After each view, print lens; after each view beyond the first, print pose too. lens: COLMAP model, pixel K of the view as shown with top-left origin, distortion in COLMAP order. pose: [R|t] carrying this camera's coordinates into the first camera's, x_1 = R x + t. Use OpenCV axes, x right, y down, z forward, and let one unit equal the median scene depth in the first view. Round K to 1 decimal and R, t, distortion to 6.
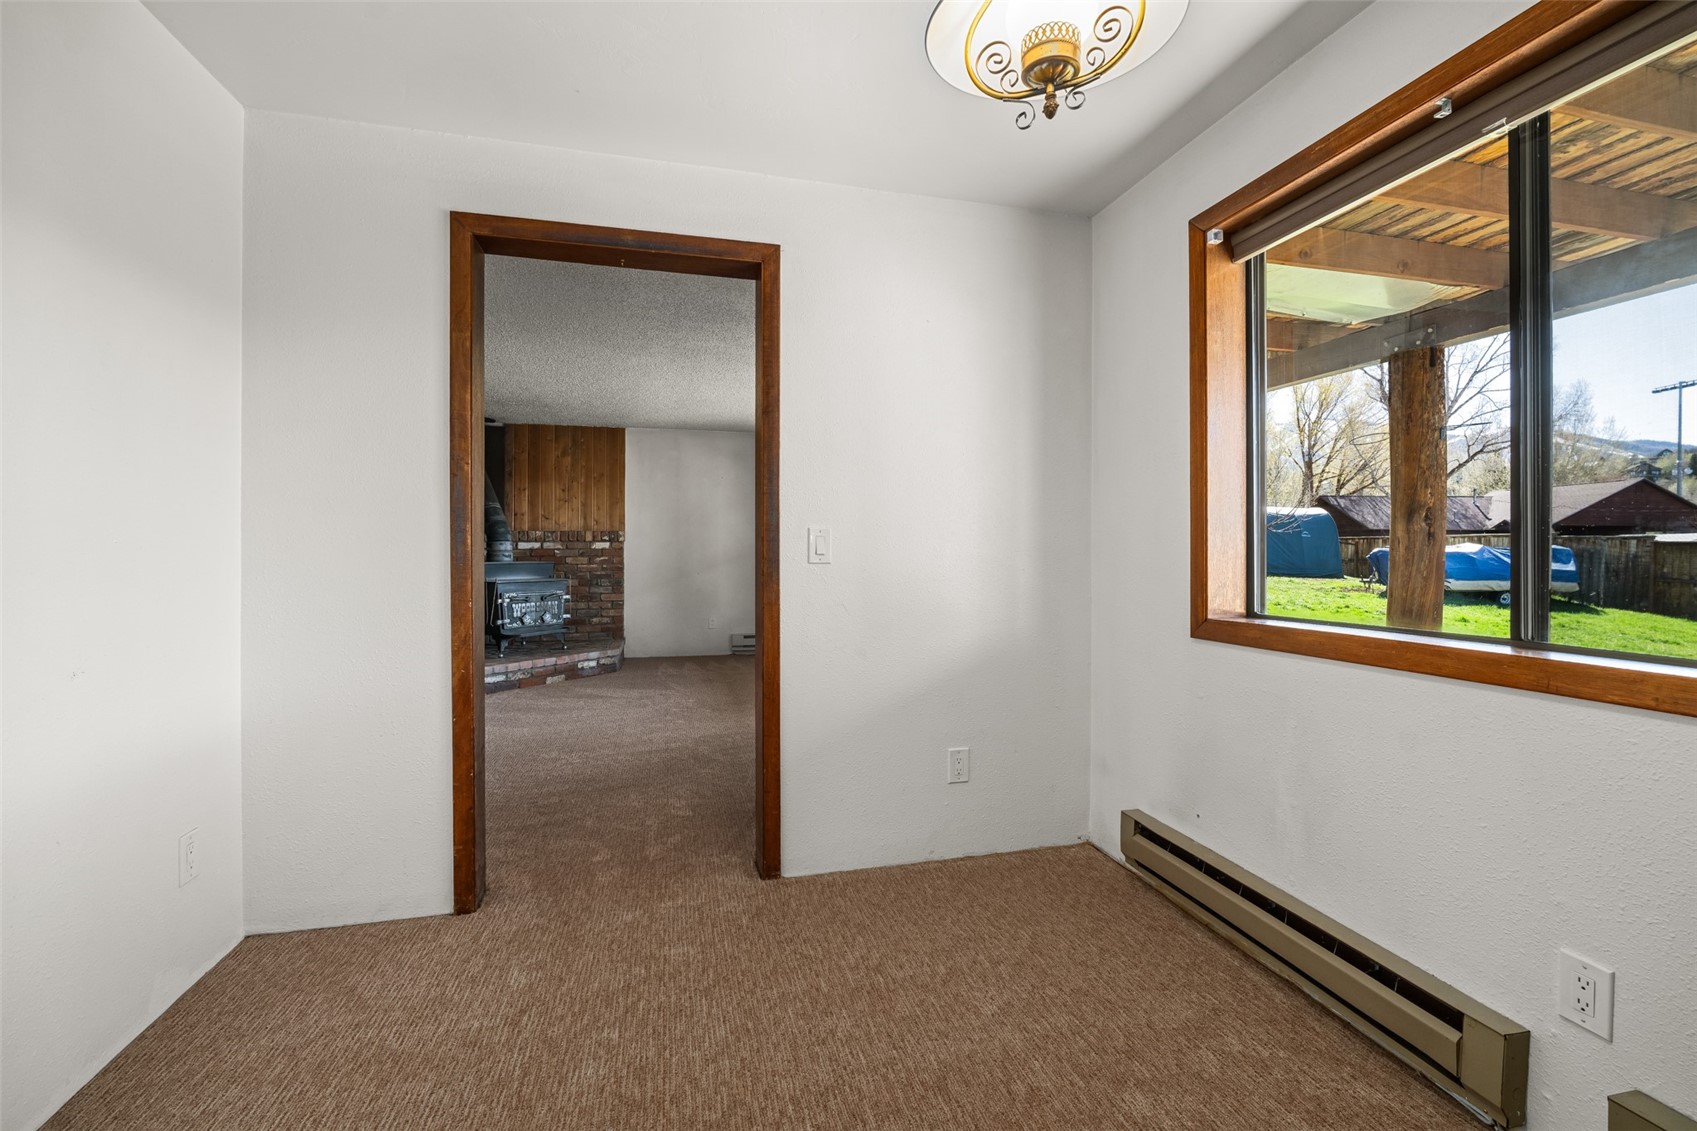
lens RADIAL K [[756.9, 0, 848.3], [0, 756.9, 552.1], [0, 0, 1]] dist [-0.005459, 0.001440]
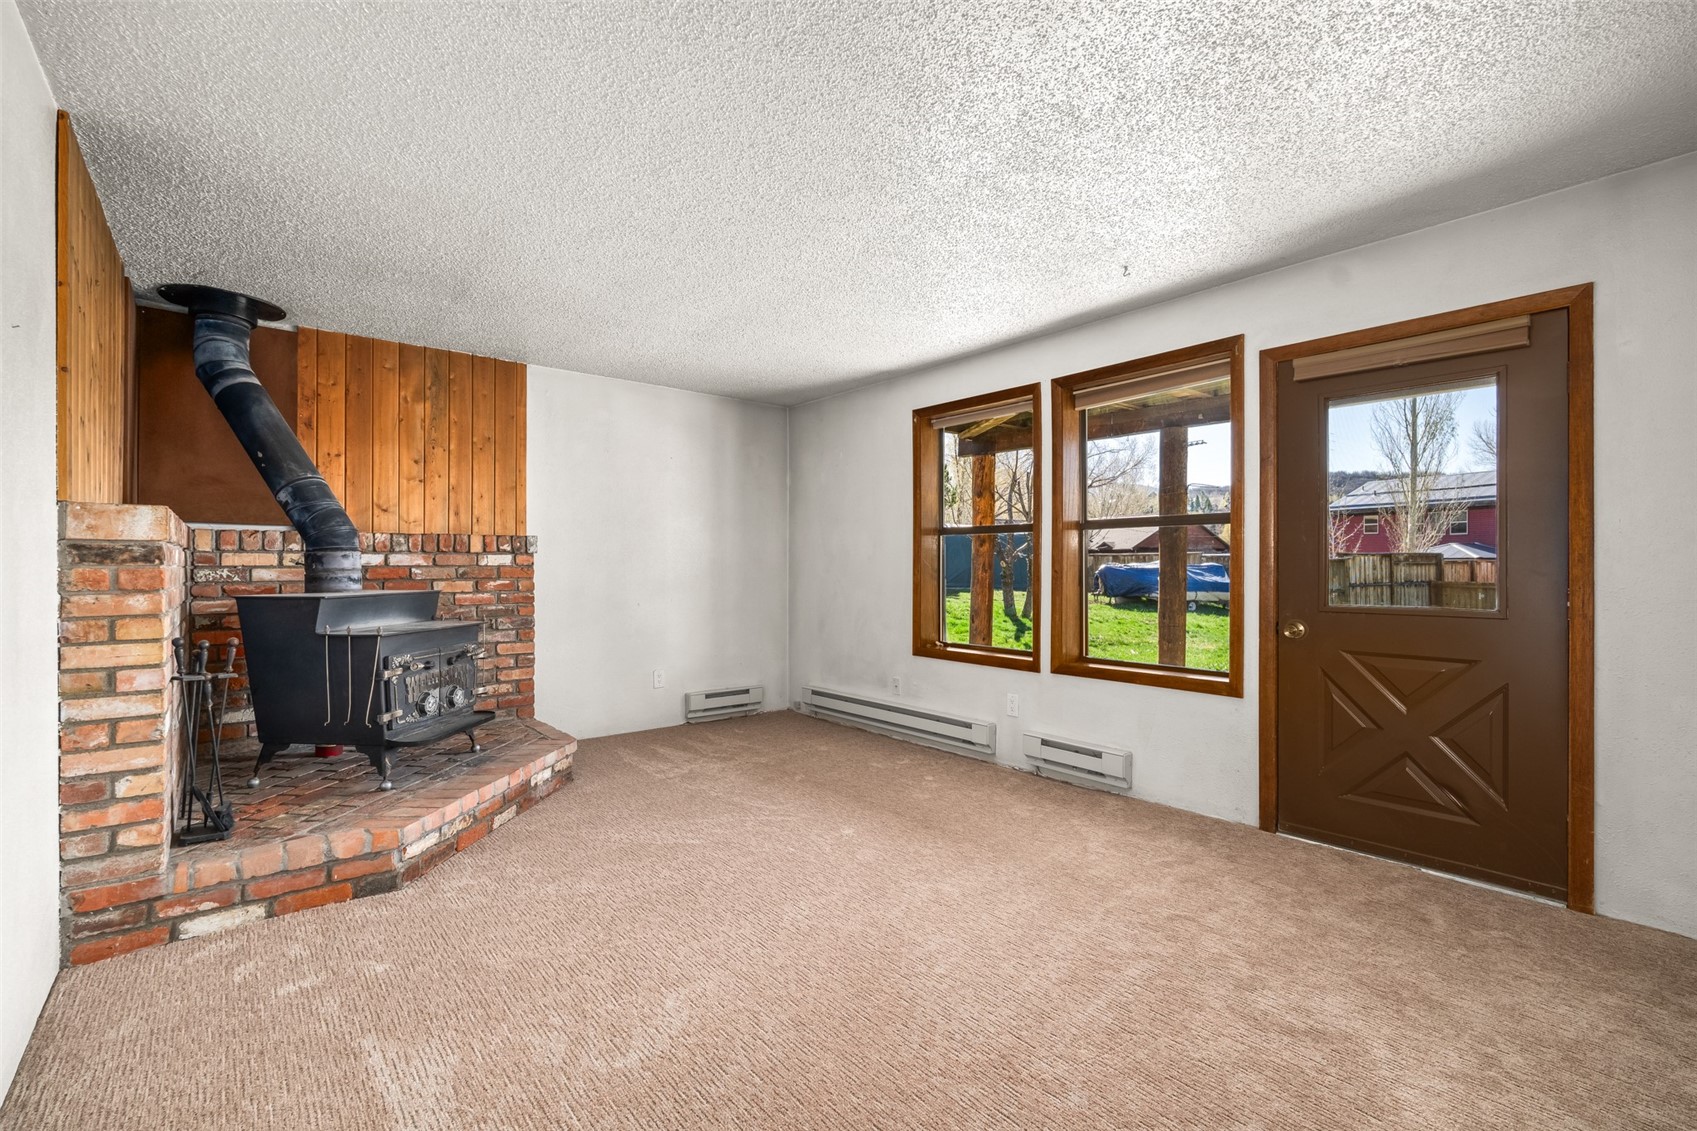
lens RADIAL K [[756.9, 0, 852.7], [0, 756.9, 565.1], [0, 0, 1]] dist [-0.005459, 0.001440]
pose [[0.895889, -0.001807, 0.444275, -0.345691], [0.004458, 0.999978, -0.004923, -0.000816], [-0.444256, 0.006391, 0.895877, 0.366881]]
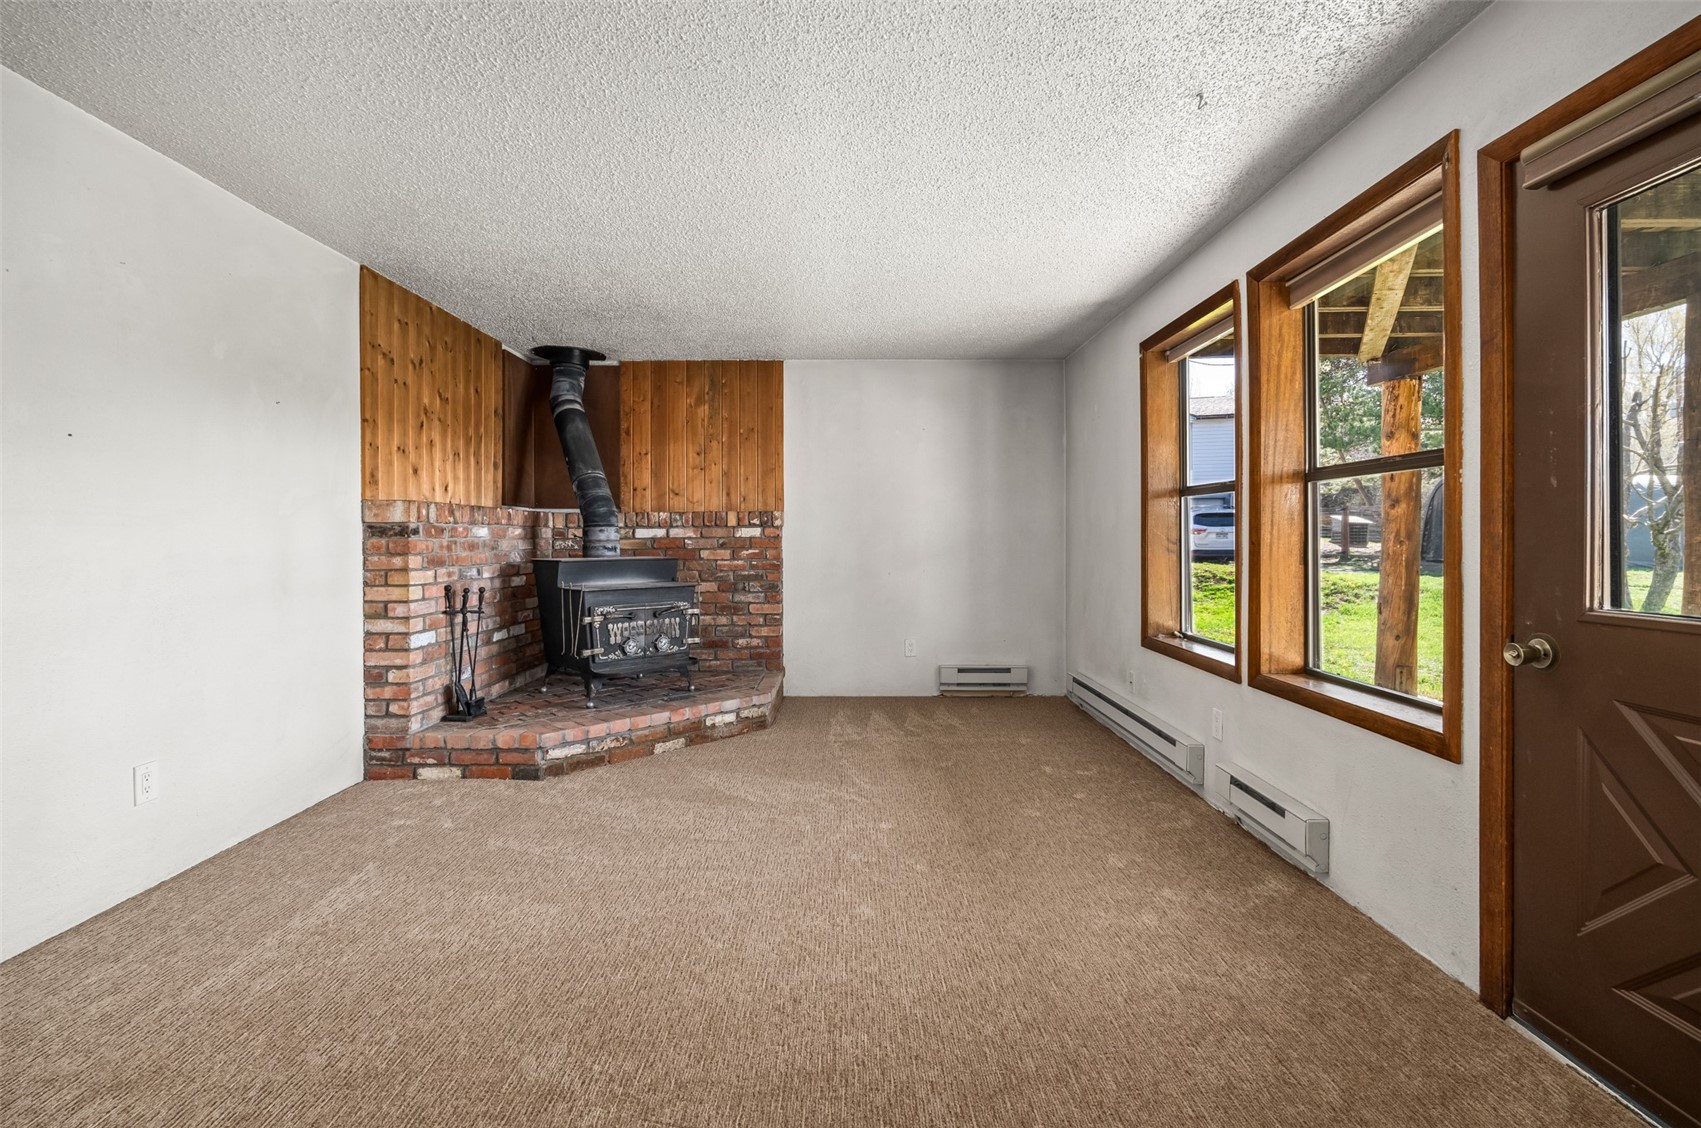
lens RADIAL K [[758.6, 0, 841.0], [0, 758.6, 541.1], [0, 0, 1]] dist [-0.005459, 0.001440]
pose [[0.970070, -0.004530, -0.242783, -0.082779], [0.004406, 0.999990, -0.001052, 0.000165], [0.242786, -0.000049, 0.970080, 0.364991]]
